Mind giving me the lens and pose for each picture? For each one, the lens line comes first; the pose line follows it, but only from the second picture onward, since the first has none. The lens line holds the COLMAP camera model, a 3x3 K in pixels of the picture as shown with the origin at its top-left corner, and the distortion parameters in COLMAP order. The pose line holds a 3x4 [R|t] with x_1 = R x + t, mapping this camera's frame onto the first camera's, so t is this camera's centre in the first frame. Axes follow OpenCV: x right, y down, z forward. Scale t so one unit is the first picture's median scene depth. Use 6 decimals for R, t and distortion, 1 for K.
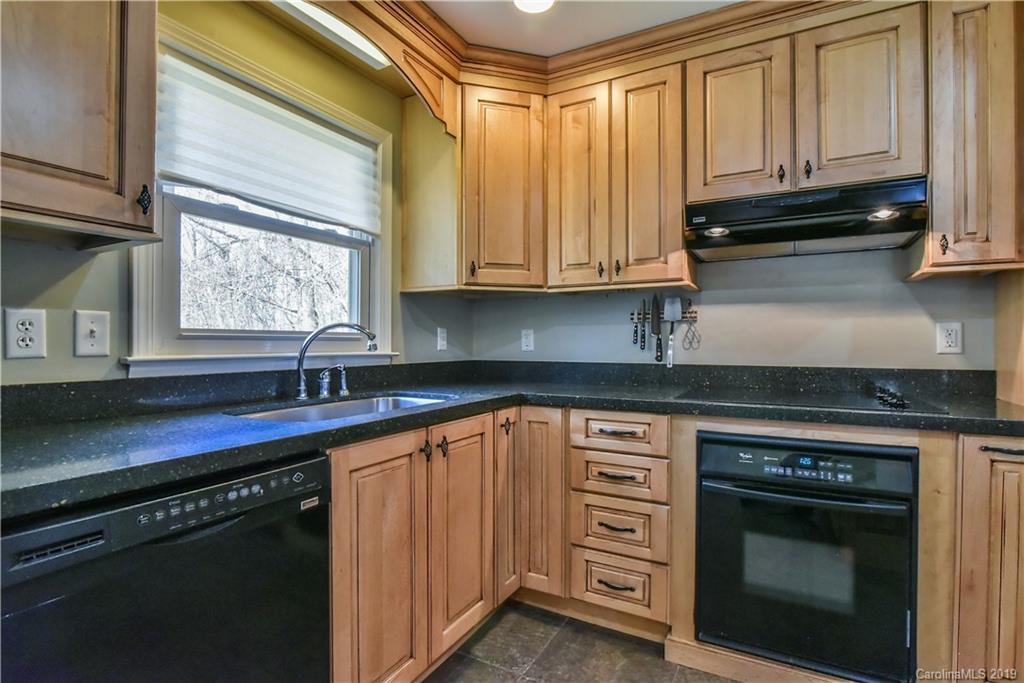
lens RADIAL K [[490.6, 0, 512.0], [0, 490.6, 341.5], [0, 0, 1]] dist [-0.011733, -0.000245]
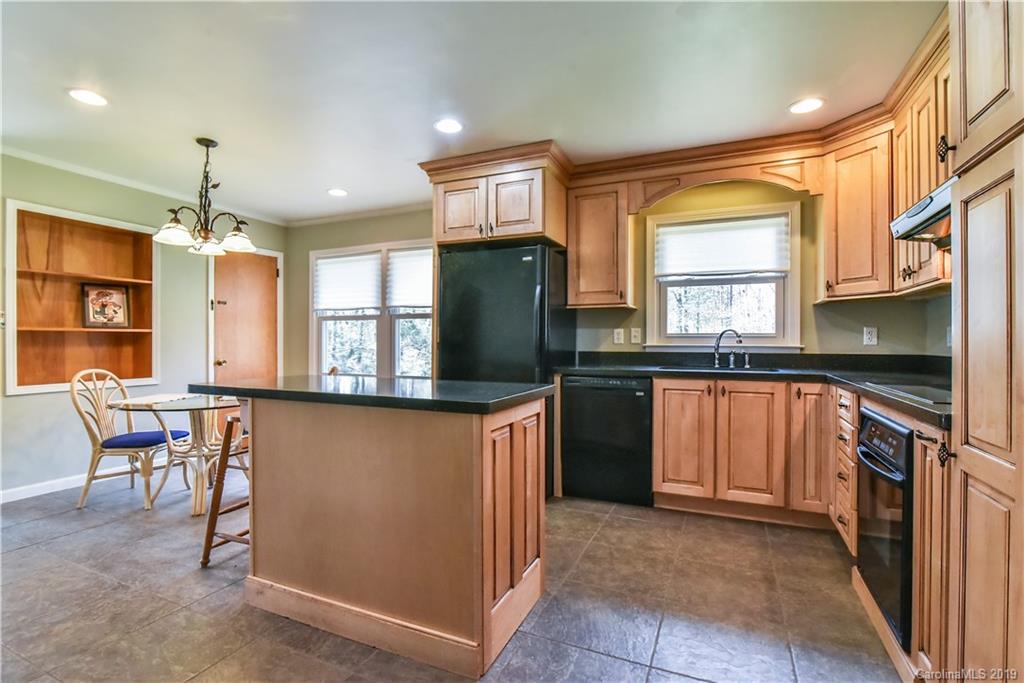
lens RADIAL K [[494.3, 0, 512.0], [0, 494.3, 341.5], [0, 0, 1]] dist [-0.013751, -0.000061]
pose [[0.094168, 0.003710, -0.995549, 1.369990], [0.004042, 0.999983, 0.004108, 0.000108], [0.995548, -0.004411, 0.094152, -0.028255]]
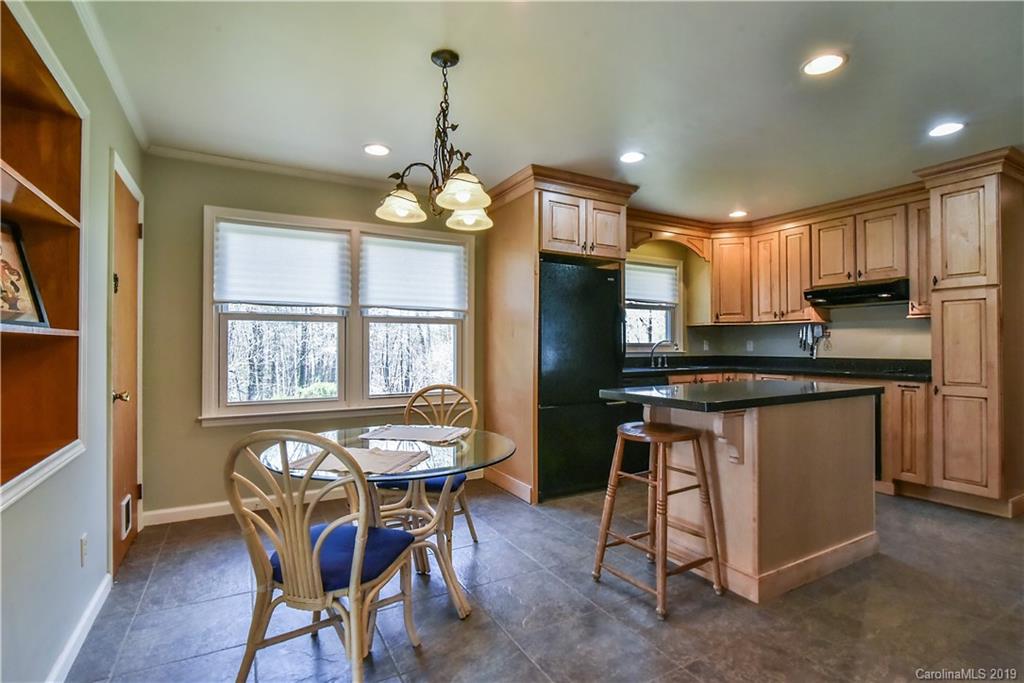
lens RADIAL K [[491.0, 0, 529.4], [0, 491.0, 338.2], [0, 0, 1]] dist [-0.054848, 0.019292]
pose [[0.860660, -0.009228, -0.509097, 0.380053], [0.002997, 0.999910, -0.013058, -0.015190], [0.509172, 0.009713, 0.860610, -1.686939]]
